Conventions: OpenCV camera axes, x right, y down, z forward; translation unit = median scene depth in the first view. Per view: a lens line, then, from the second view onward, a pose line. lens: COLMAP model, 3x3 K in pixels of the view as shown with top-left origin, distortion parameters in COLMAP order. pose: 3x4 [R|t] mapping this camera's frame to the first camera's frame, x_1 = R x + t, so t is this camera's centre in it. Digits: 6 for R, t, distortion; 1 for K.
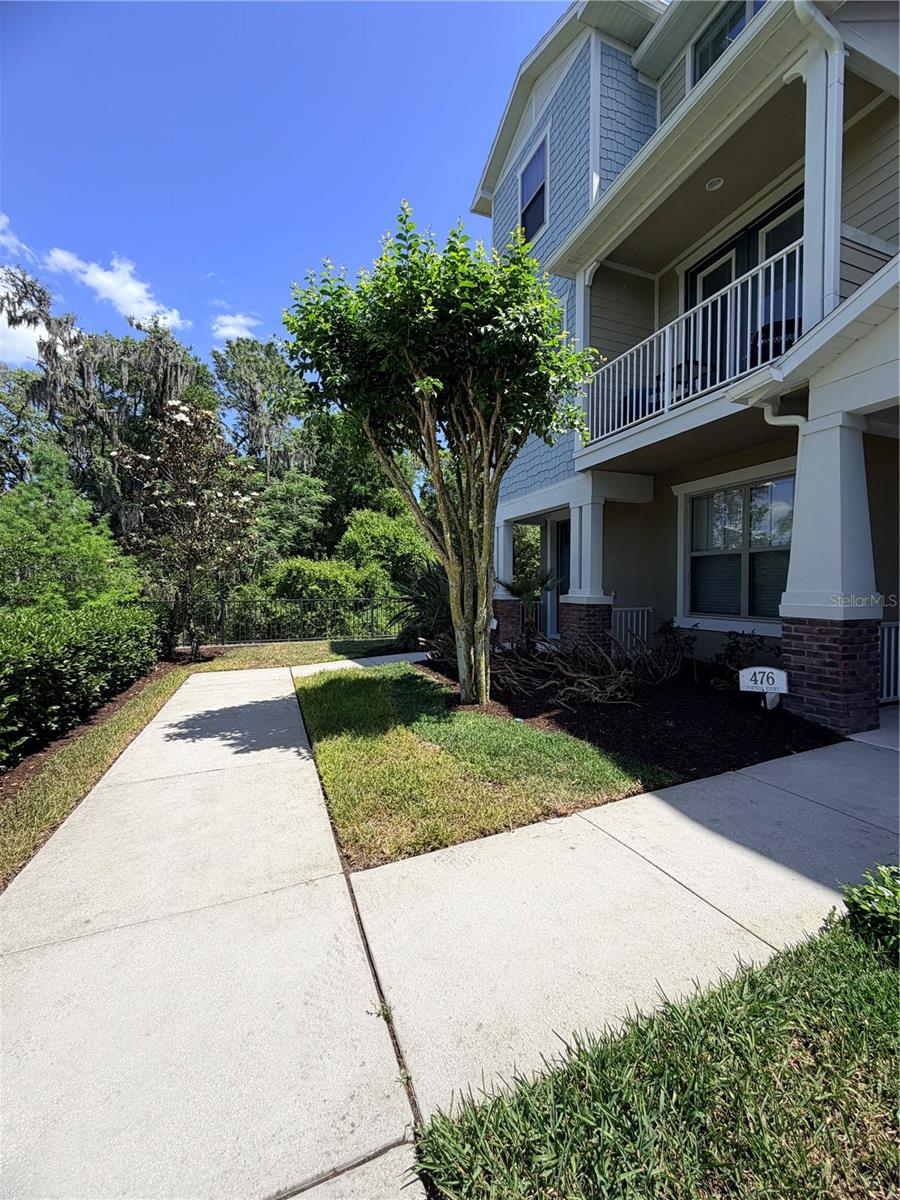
lens RADIAL K [[477.0, 0, 447.9], [0, 477.0, 599.1], [0, 0, 1]] dist [0.000709, -0.000817]
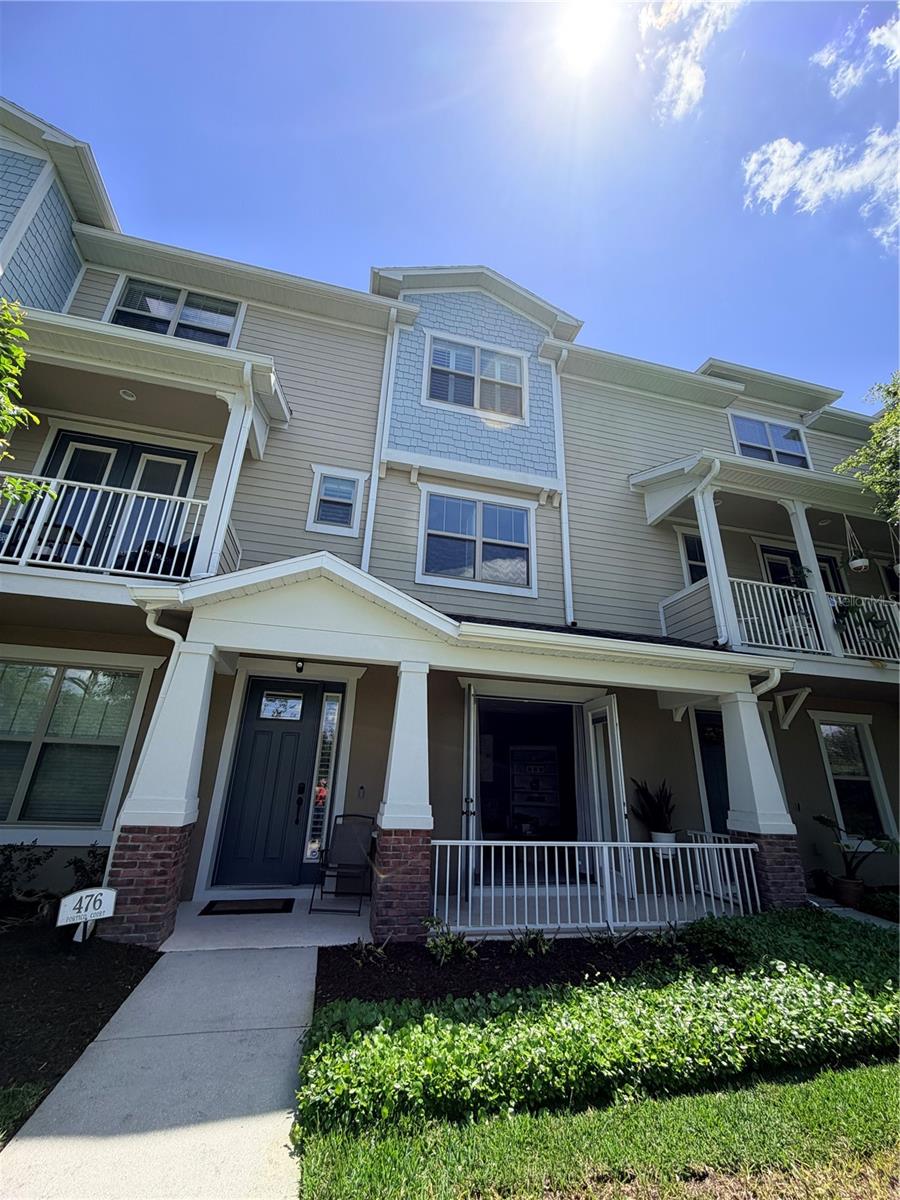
lens RADIAL K [[477.0, 0, 448.6], [0, 477.0, 601.0], [0, 0, 1]] dist [0.000709, -0.000817]
pose [[0.122357, 0.358058, 0.925647, -0.285616], [-0.010582, 0.933073, -0.359532, -0.047929], [-0.992430, 0.034196, 0.117957, 0.207787]]
